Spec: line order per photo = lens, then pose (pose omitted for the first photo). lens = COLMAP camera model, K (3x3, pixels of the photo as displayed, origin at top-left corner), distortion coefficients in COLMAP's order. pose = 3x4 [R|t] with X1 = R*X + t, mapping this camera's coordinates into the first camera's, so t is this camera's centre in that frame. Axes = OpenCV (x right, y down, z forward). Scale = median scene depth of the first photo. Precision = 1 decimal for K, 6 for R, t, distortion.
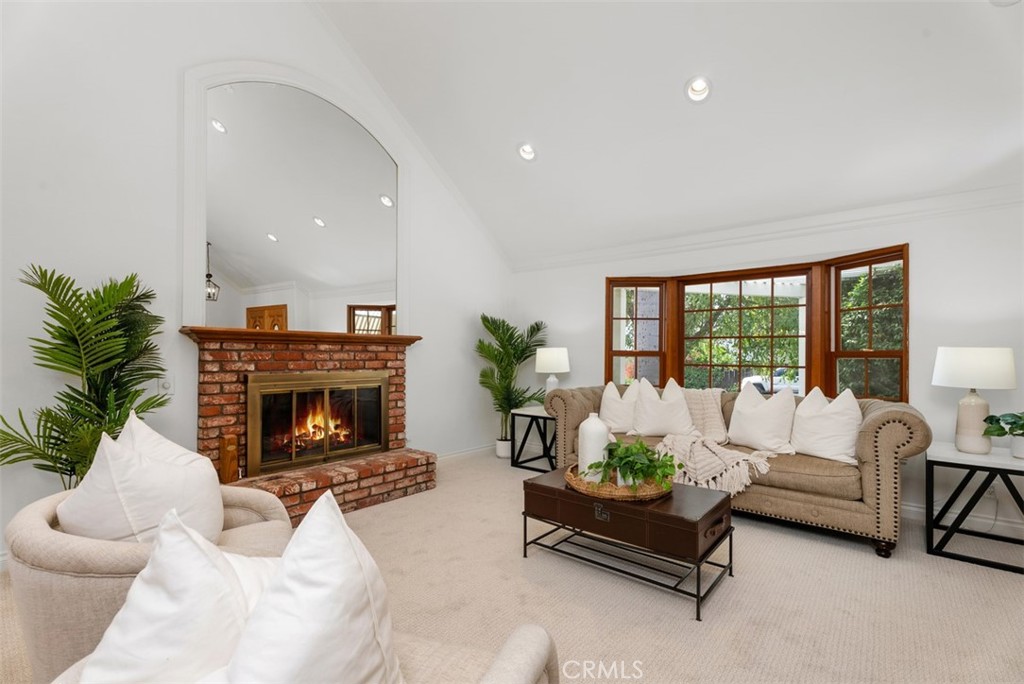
lens RADIAL K [[470.7, 0, 513.2], [0, 470.7, 352.4], [0, 0, 1]] dist [0.000055, 0.000039]
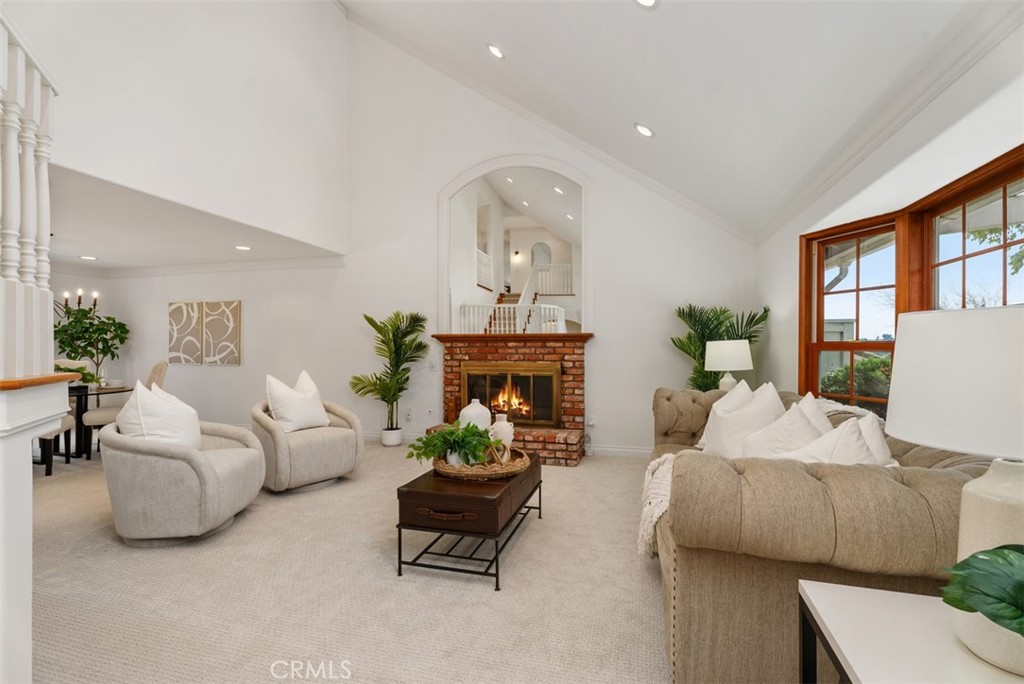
lens RADIAL K [[470.7, 0, 513.2], [0, 470.7, 352.4], [0, 0, 1]] dist [0.000055, 0.000039]
pose [[0.394281, -0.001589, -0.918989, 0.842073], [0.003435, 0.999994, -0.000256, 0.012517], [0.918983, -0.003056, 0.394284, 0.430106]]
